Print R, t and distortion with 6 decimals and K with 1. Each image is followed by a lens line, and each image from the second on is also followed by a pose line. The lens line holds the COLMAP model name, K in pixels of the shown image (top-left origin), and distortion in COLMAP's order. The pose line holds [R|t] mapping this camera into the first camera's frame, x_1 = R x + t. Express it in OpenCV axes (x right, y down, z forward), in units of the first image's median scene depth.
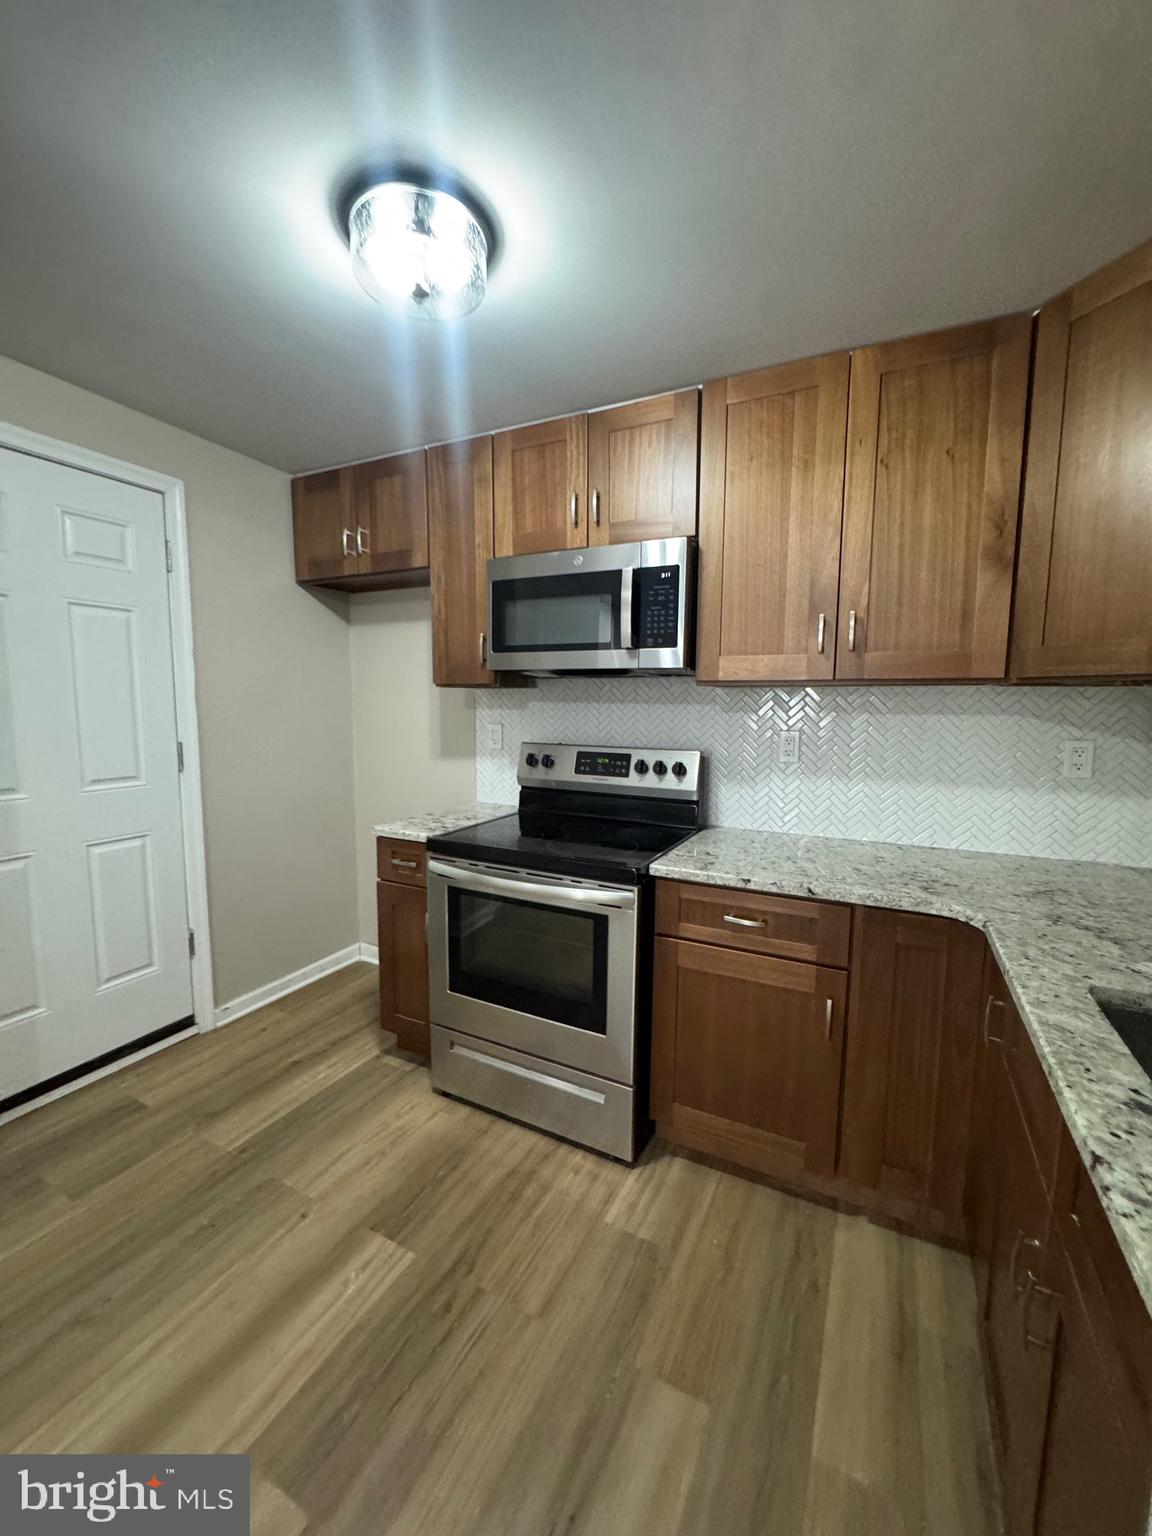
lens RADIAL K [[609.5, 0, 583.0], [0, 609.5, 769.0], [0, 0, 1]] dist [-0.007317, 0.000813]
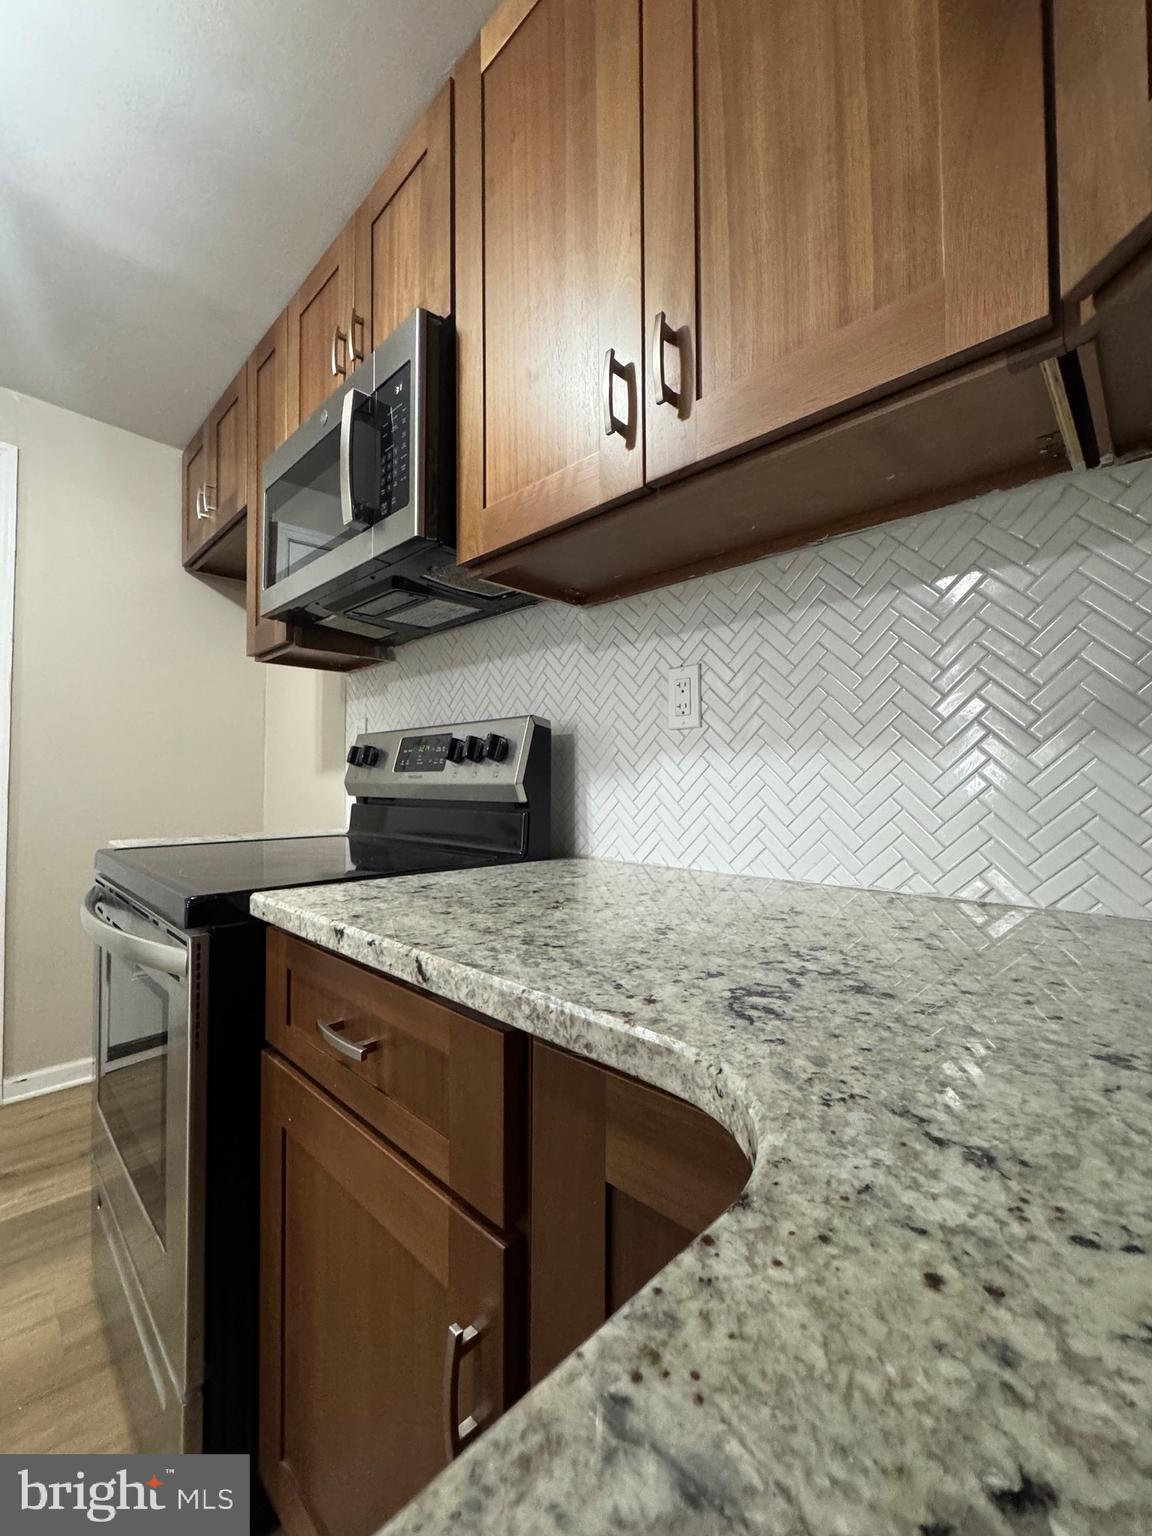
lens RADIAL K [[609.5, 0, 585.3], [0, 609.5, 765.0], [0, 0, 1]] dist [-0.007317, 0.000813]
pose [[0.954910, -0.016257, -0.296451, 0.483290], [-0.026629, 0.989786, -0.140055, 0.111612], [0.295700, 0.141635, 0.944723, 0.583470]]
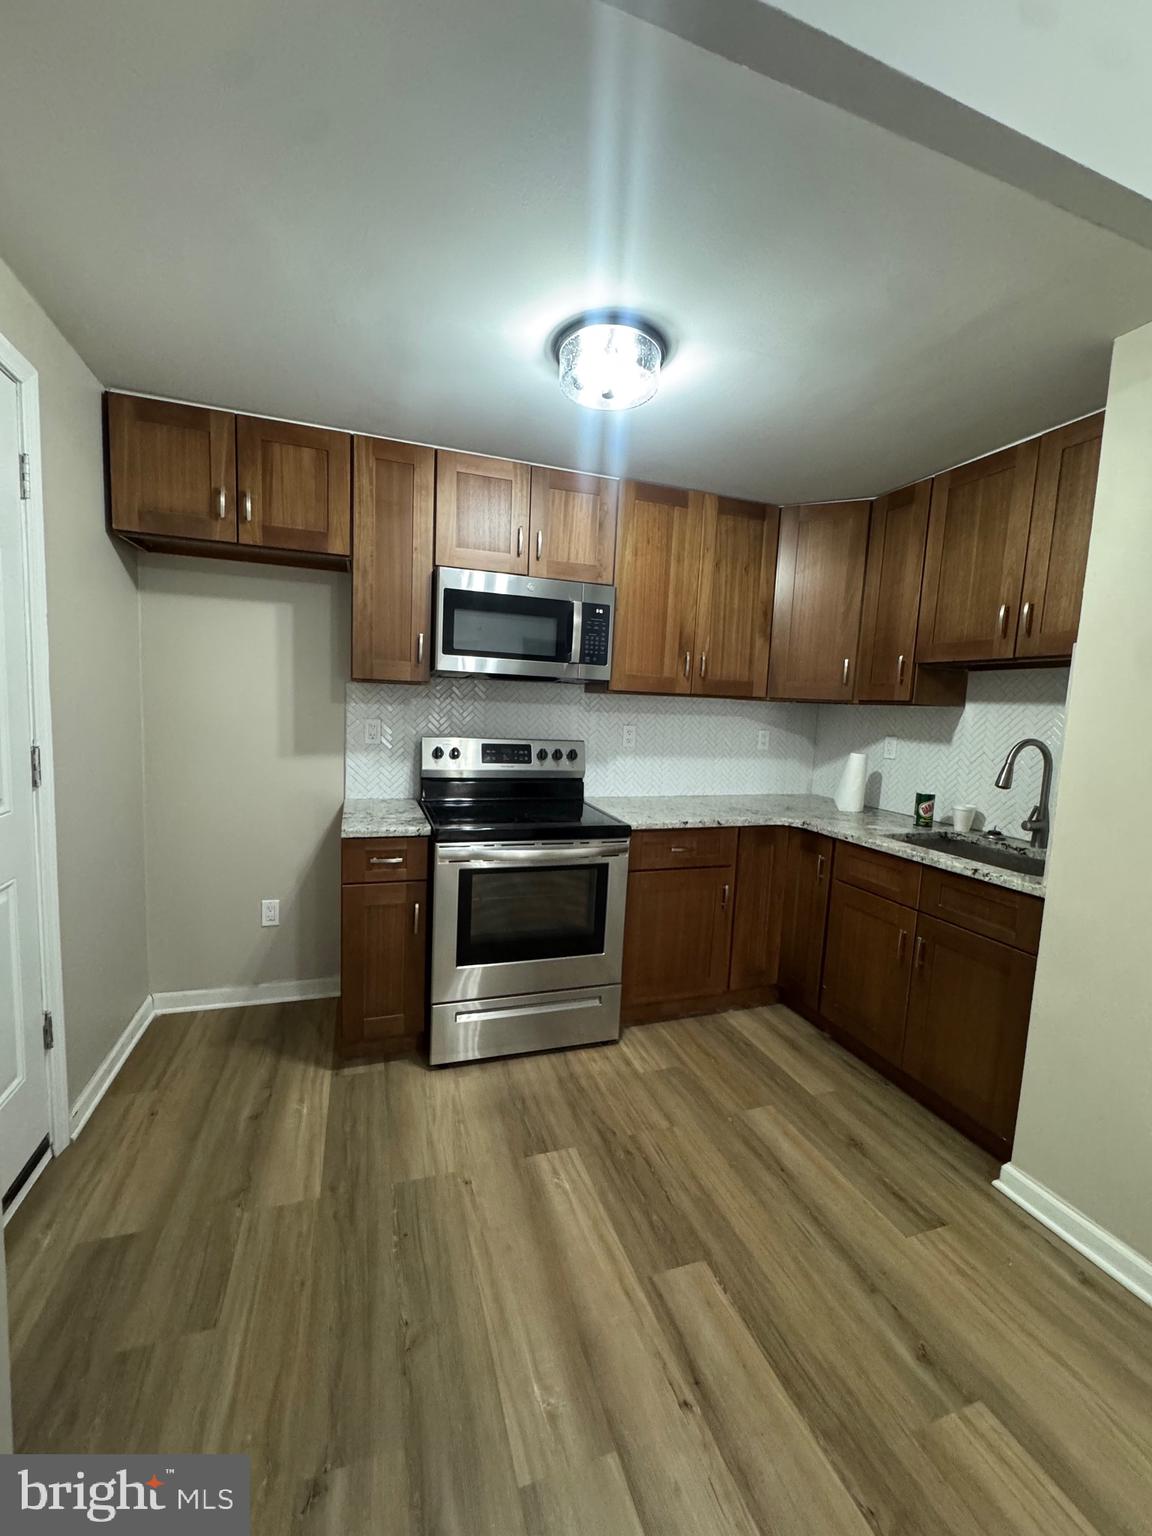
lens RADIAL K [[609.5, 0, 574.6], [0, 609.5, 769.6], [0, 0, 1]] dist [-0.007317, 0.000813]
pose [[0.700161, -0.058271, 0.711603, -0.921390], [0.042736, 0.998297, 0.039698, -0.024263], [-0.712704, 0.002617, 0.701460, 0.094363]]
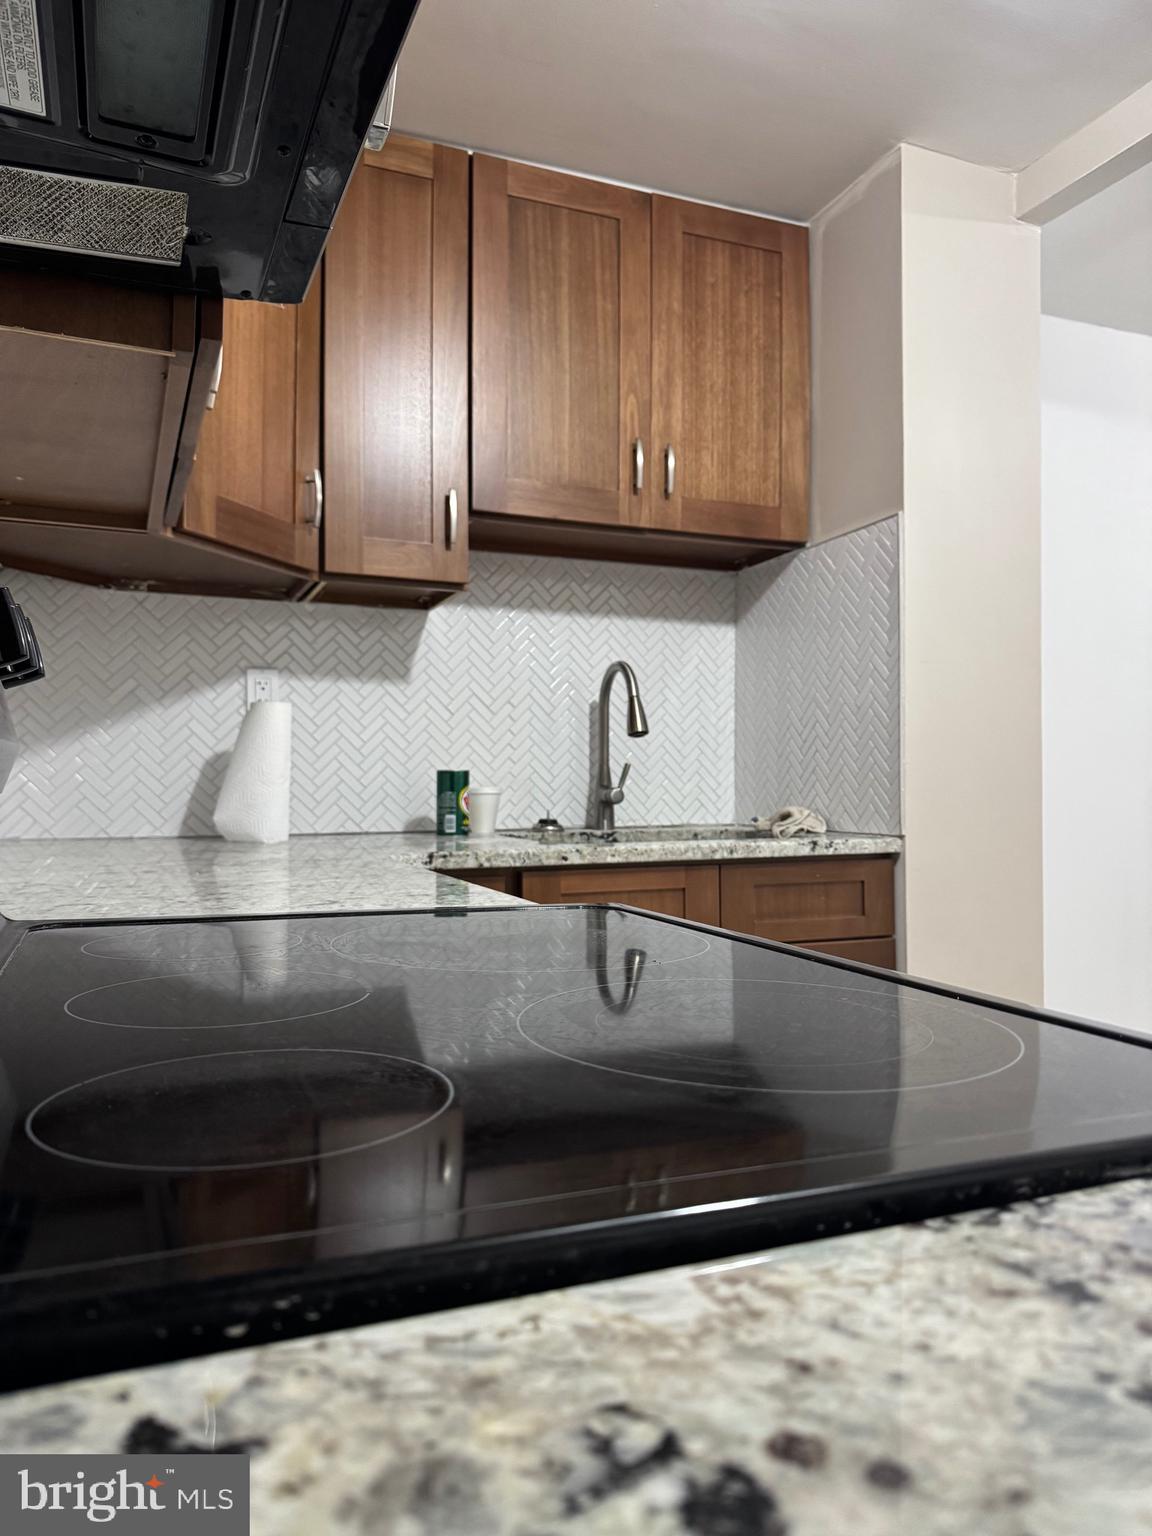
lens RADIAL K [[1065.7, 0, 565.1], [0, 1065.7, 774.6], [0, 0, 1]] dist [0.045793, -0.000646]
pose [[-0.754392, -0.006164, 0.656395, -0.276717], [0.059173, 0.995246, 0.077353, 0.036523], [-0.653751, 0.097196, -0.750441, 1.371762]]
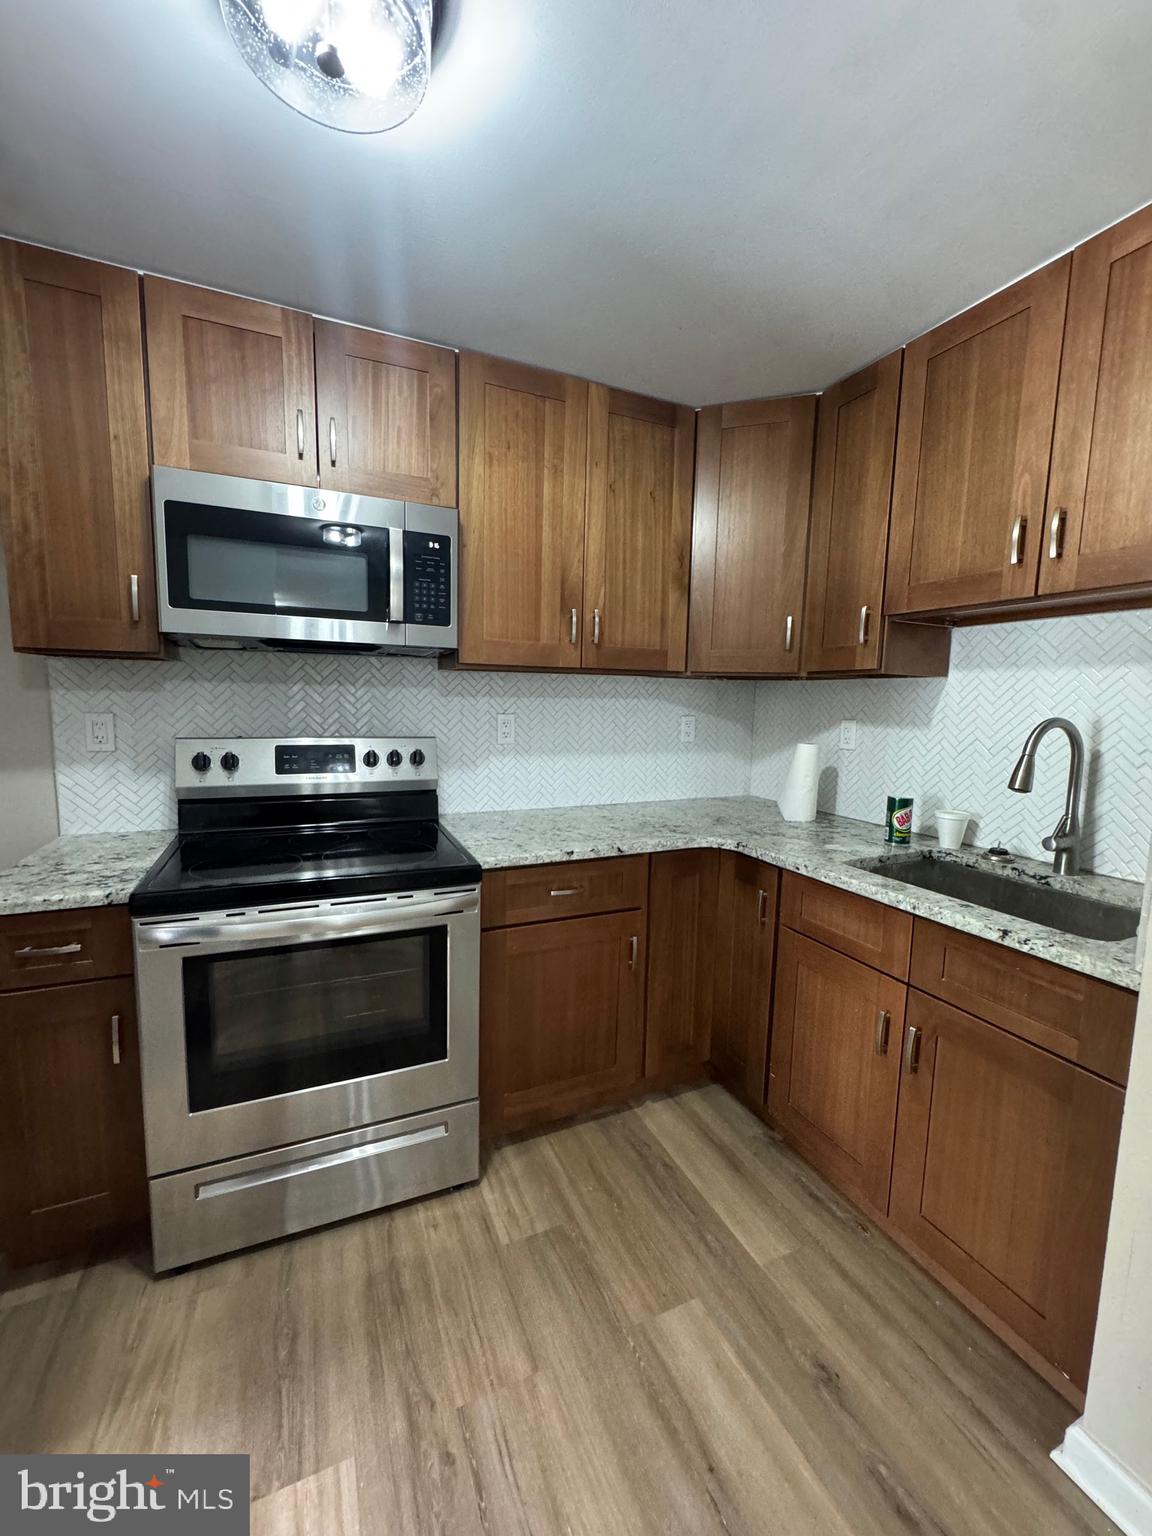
lens RADIAL K [[609.5, 0, 575.0], [0, 609.5, 767.6], [0, 0, 1]] dist [-0.007317, 0.000813]
pose [[0.635227, -0.086126, 0.767508, -0.477976], [0.070270, 0.996086, 0.053617, -0.021167], [-0.769122, 0.019874, 0.638793, 0.270716]]
